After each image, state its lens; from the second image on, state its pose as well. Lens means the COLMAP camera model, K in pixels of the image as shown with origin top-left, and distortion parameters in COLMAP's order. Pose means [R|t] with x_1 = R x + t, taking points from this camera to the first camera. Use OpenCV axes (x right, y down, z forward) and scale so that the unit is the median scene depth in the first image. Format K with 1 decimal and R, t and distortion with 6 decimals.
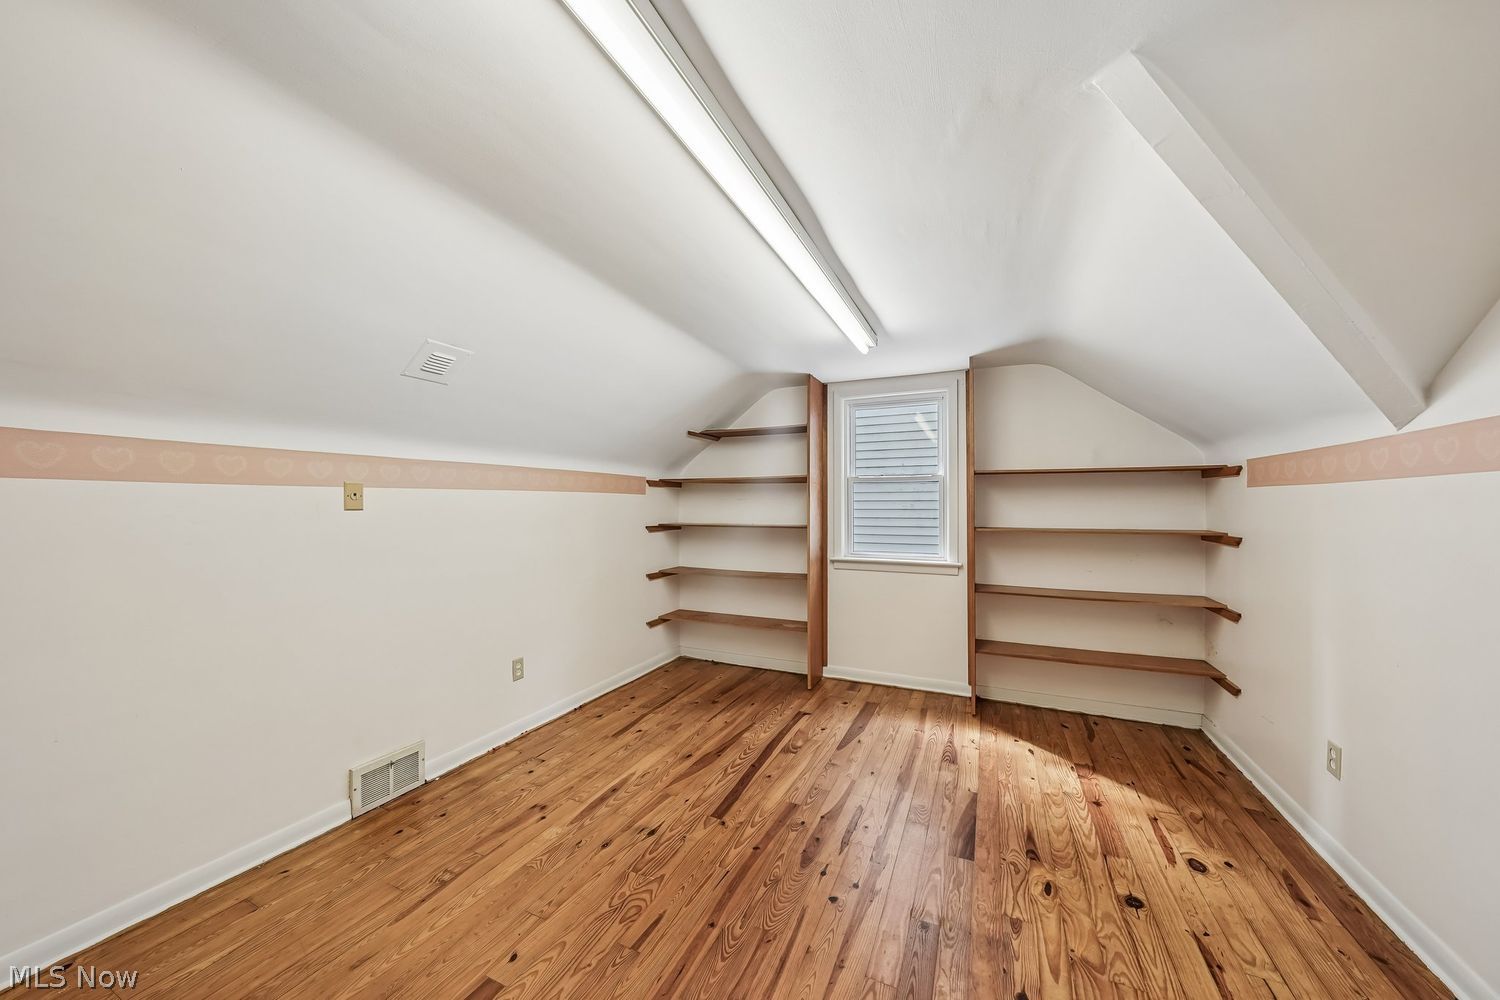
lens RADIAL K [[558.9, 0, 747.7], [0, 558.9, 504.9], [0, 0, 1]] dist [-0.001679, -0.000110]
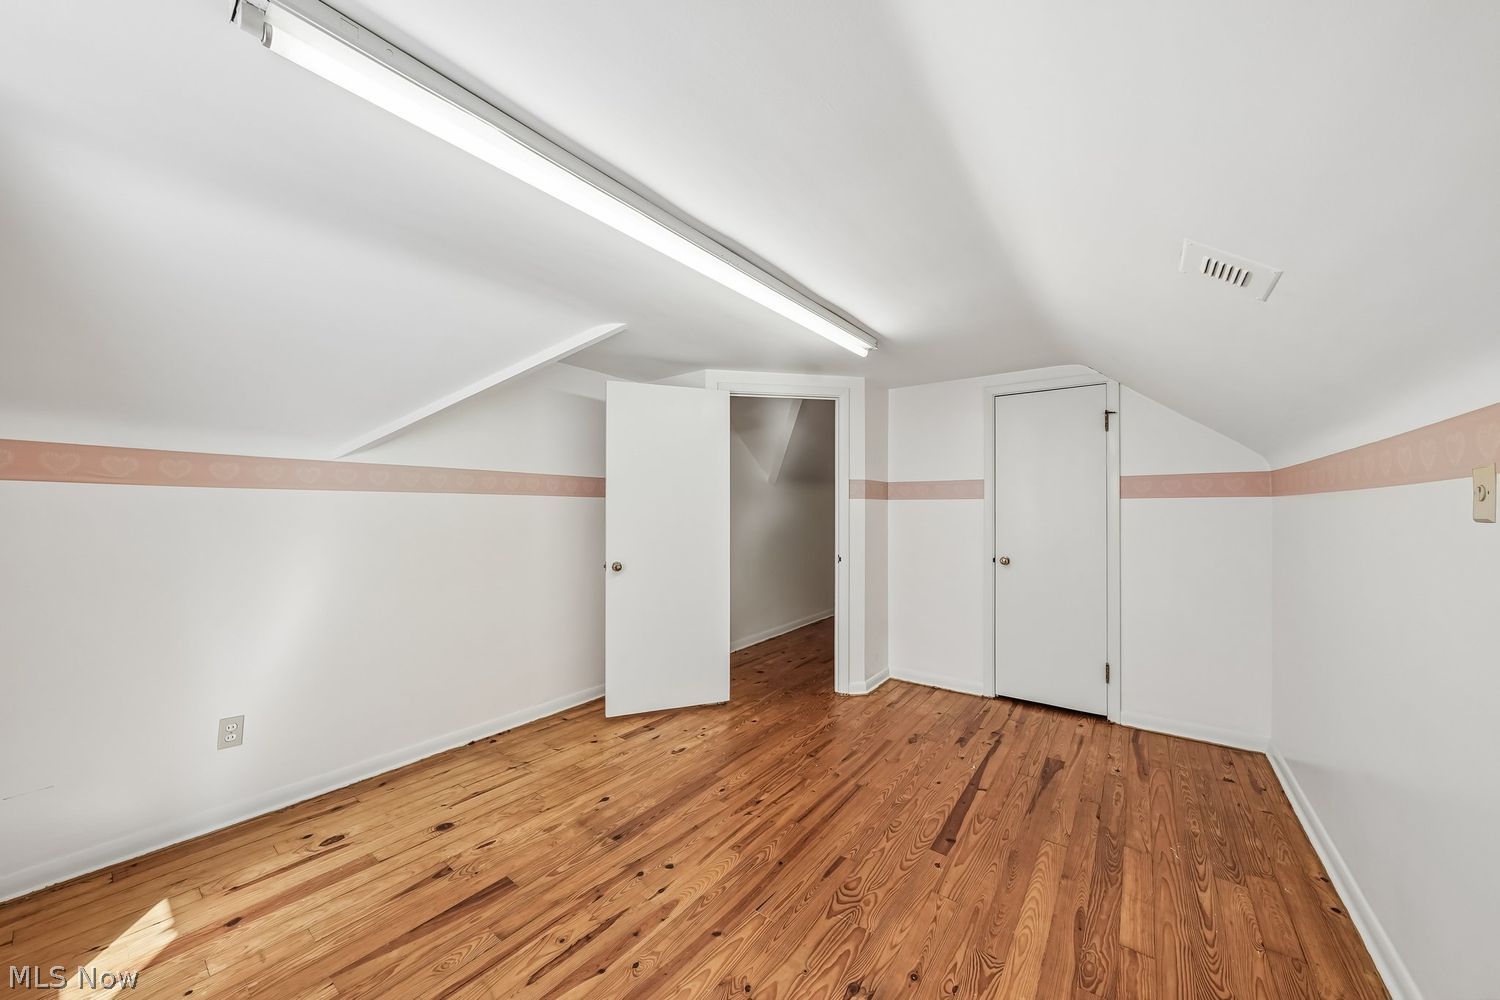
lens RADIAL K [[558.9, 0, 747.6], [0, 558.9, 506.5], [0, 0, 1]] dist [-0.001679, -0.000110]
pose [[-0.979797, -0.004371, 0.199948, -0.203278], [-0.007425, 0.999867, -0.014528, 0.007929], [-0.199858, -0.015719, -0.979699, 1.945272]]
